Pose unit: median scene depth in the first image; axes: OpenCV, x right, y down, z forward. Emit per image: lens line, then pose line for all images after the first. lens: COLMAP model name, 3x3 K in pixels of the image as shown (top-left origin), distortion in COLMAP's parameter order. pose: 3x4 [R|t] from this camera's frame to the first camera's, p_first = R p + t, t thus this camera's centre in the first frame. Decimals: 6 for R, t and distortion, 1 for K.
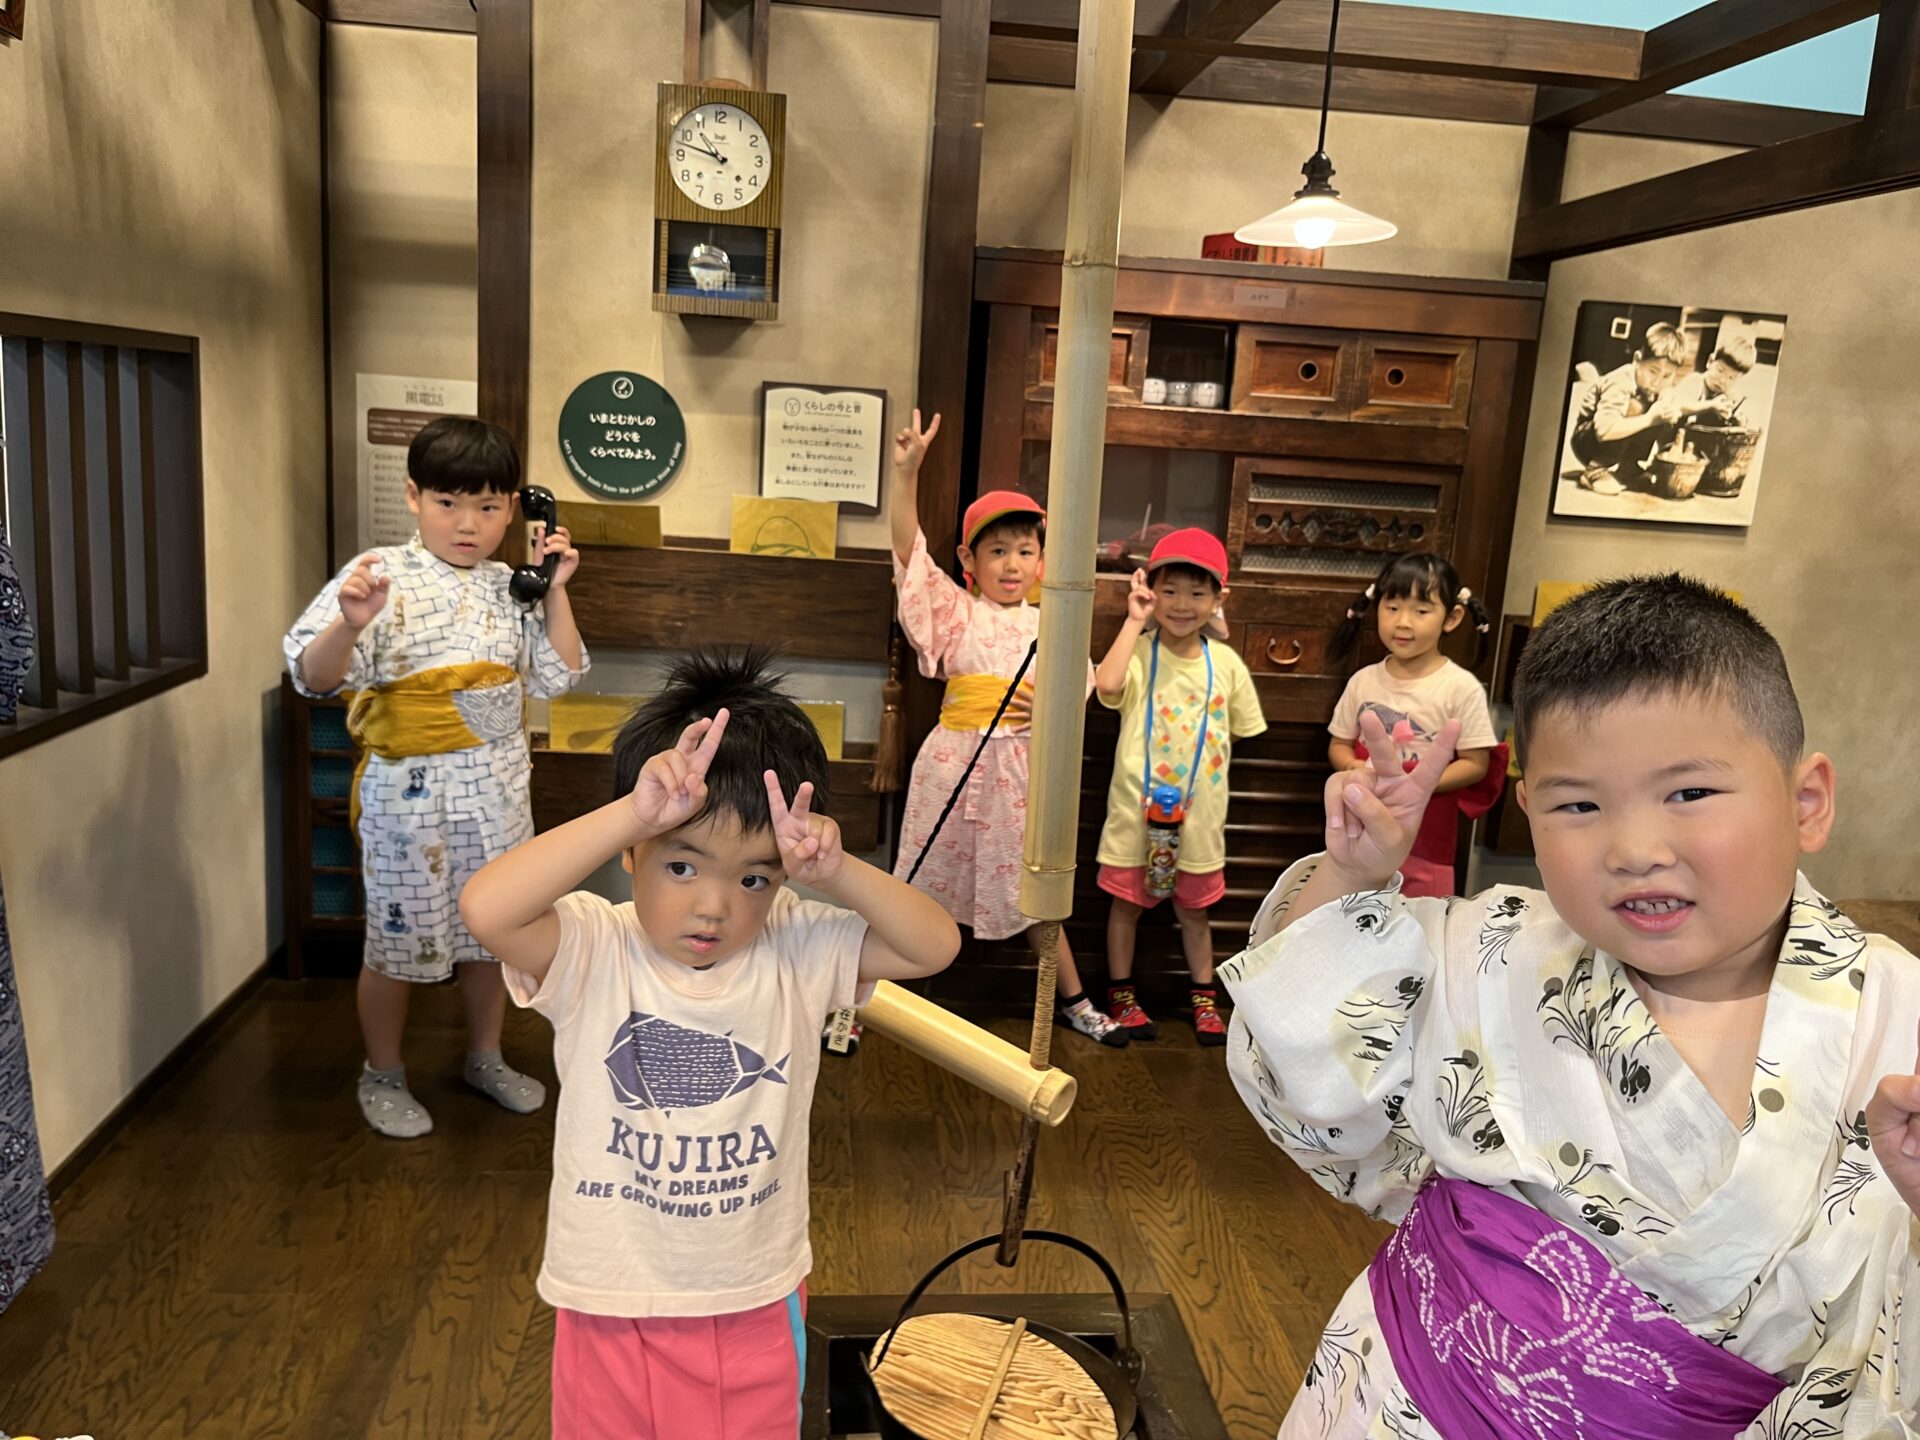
lens RADIAL K [[1465.7, 0, 932.6], [0, 1465.7, 715.0], [0, 0, 1]] dist [0.062072, -0.093038]
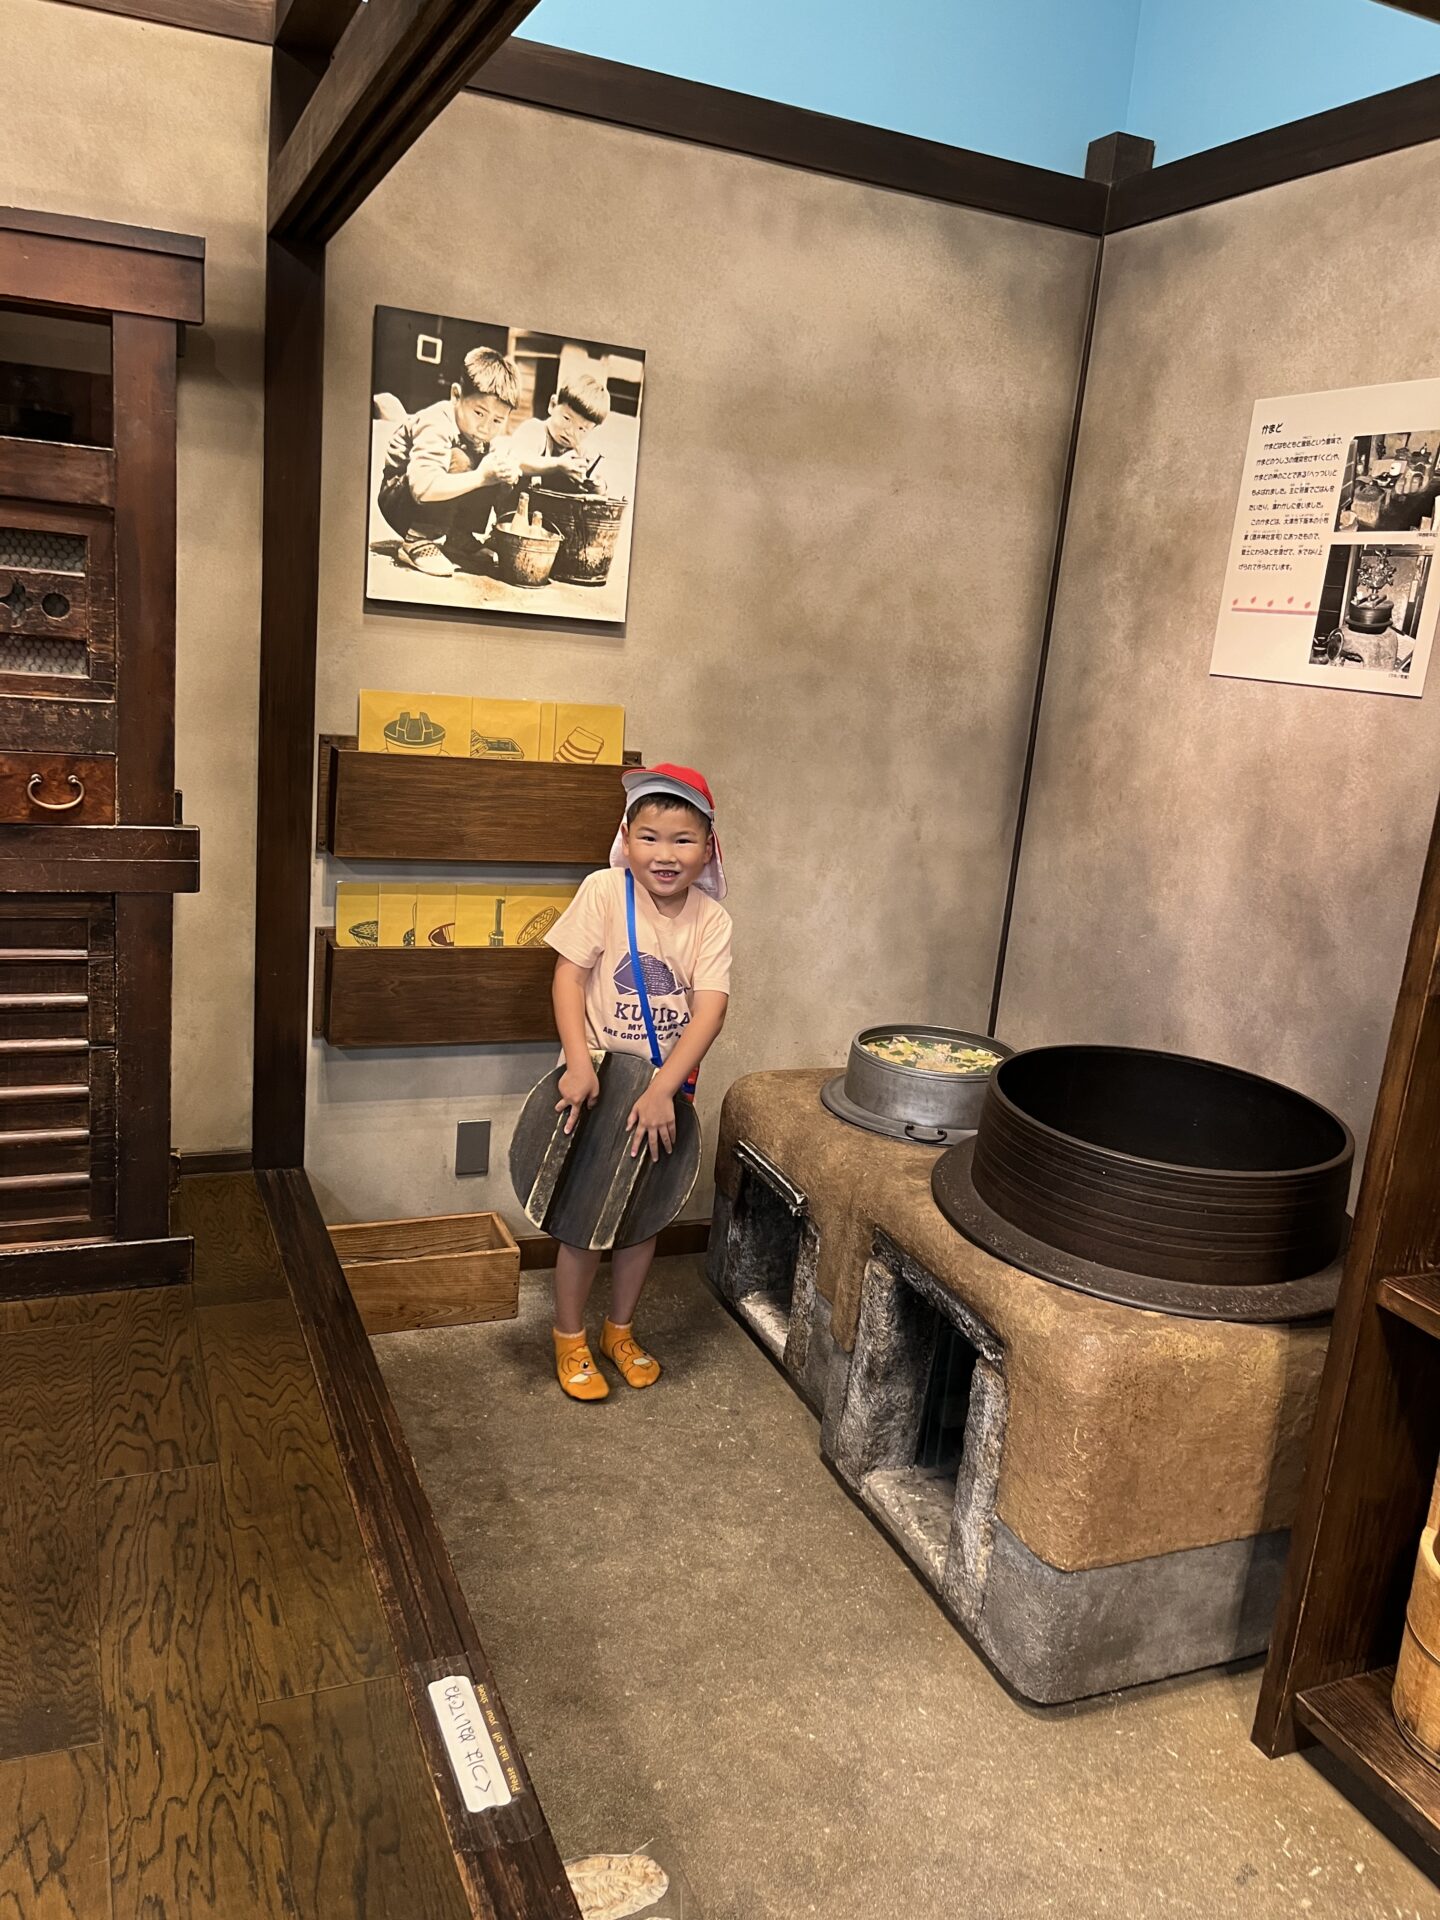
lens RADIAL K [[1465.7, 0, 726.9], [0, 1465.7, 951.5], [0, 0, 1]] dist [0.062072, -0.093038]
pose [[0.947641, -0.050388, 0.315336, 0.404348], [0.030726, 0.997278, 0.067020, -0.001484], [-0.317855, -0.053822, 0.946611, 0.252887]]
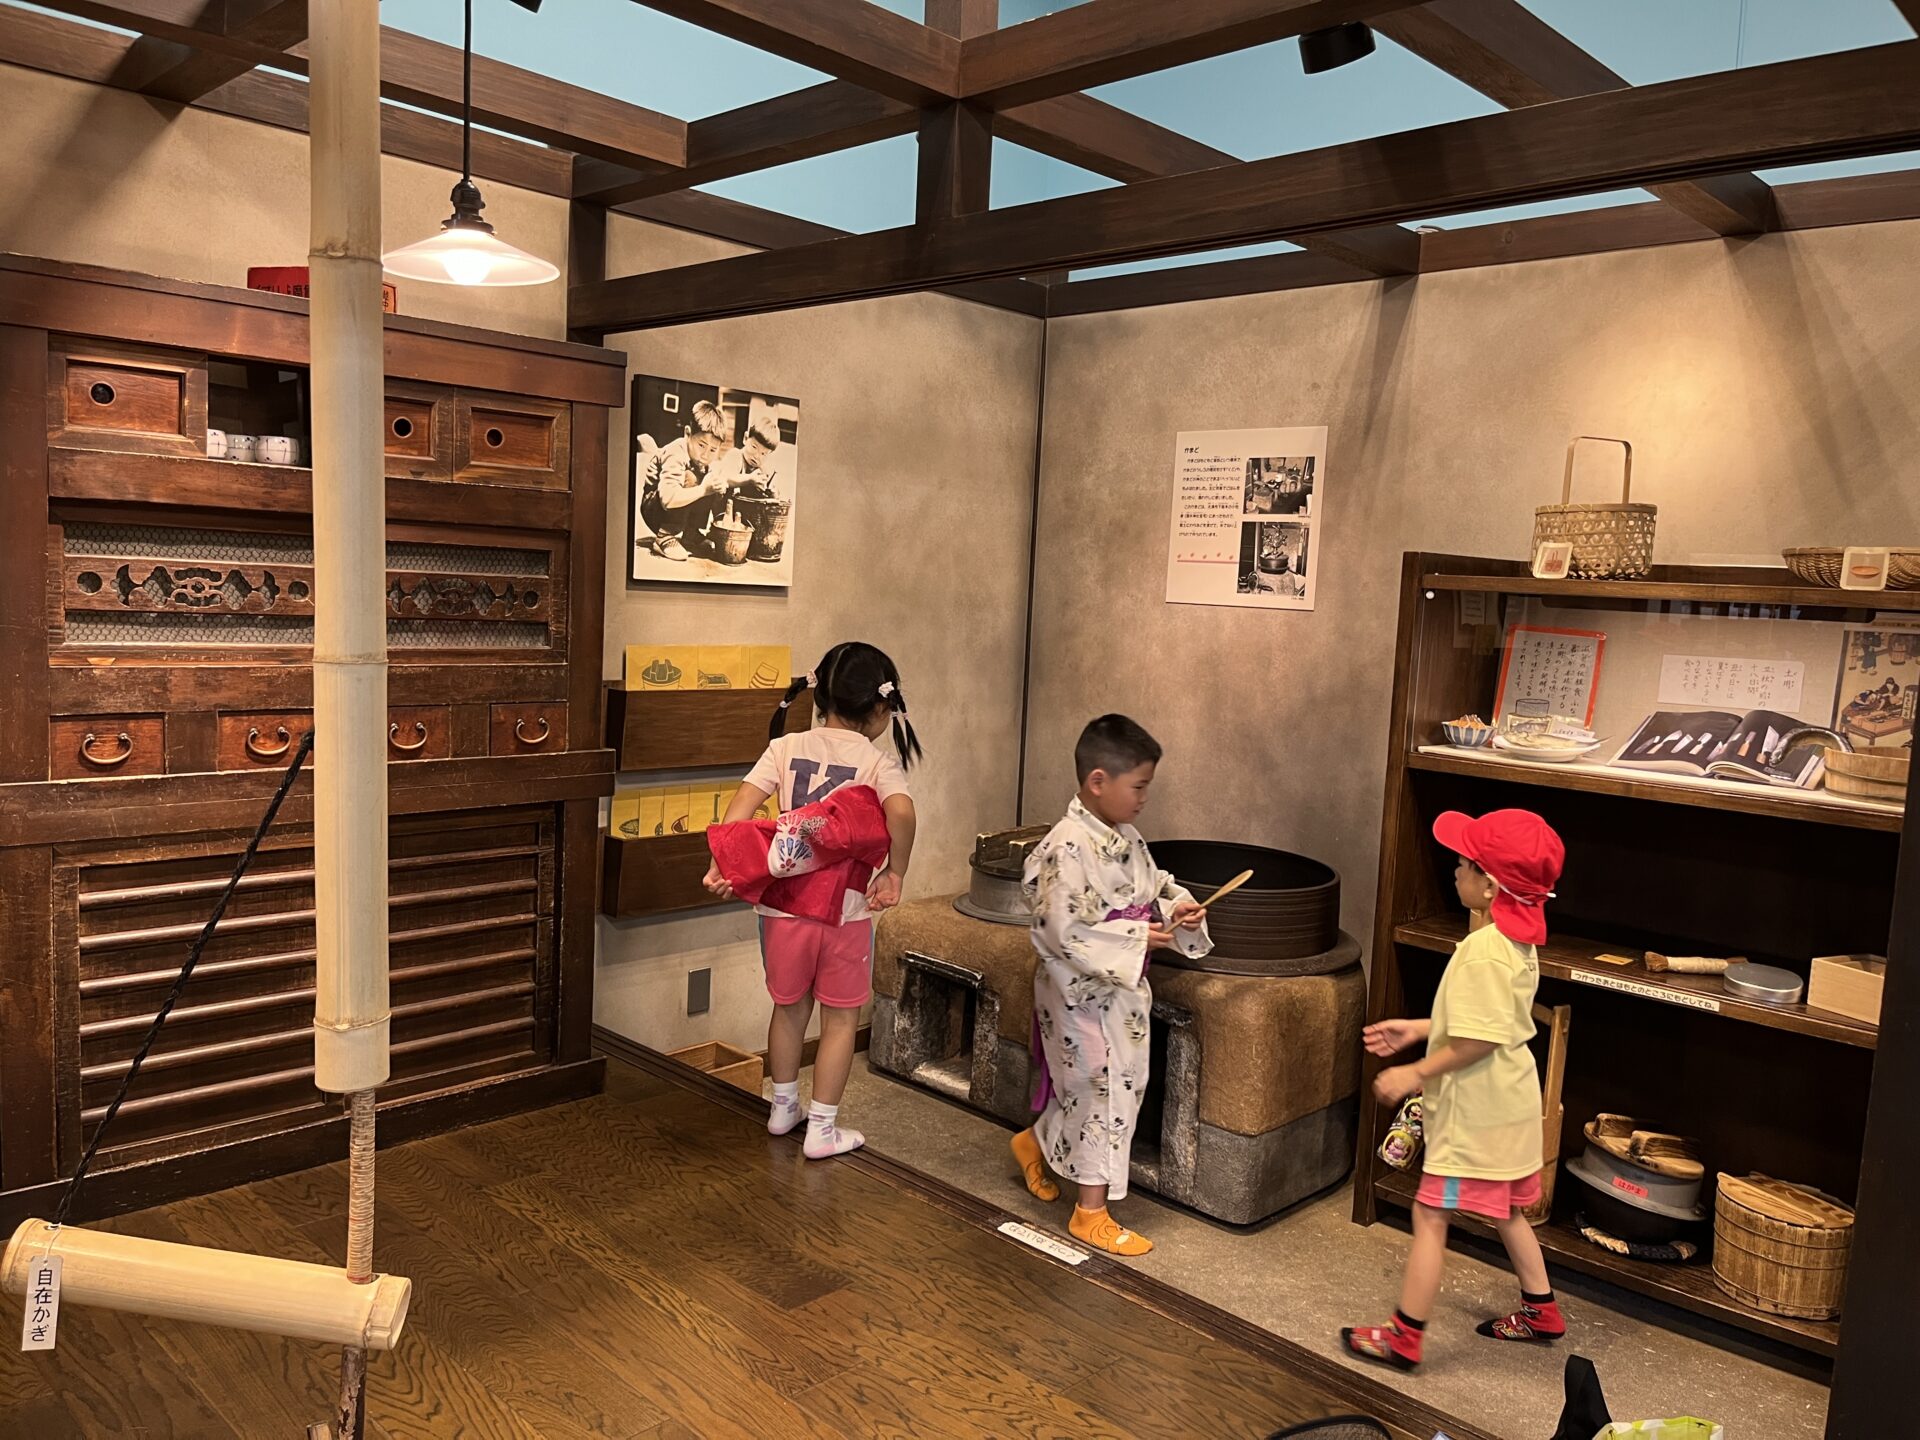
lens RADIAL K [[1465.7, 0, 971.9], [0, 1465.7, 721.7], [0, 0, 1]] dist [0.062072, -0.093038]
pose [[0.751059, -0.090787, 0.653963, -0.092816], [0.123799, 0.992297, -0.004423, -0.005361], [-0.648525, 0.084282, 0.756513, 0.096421]]
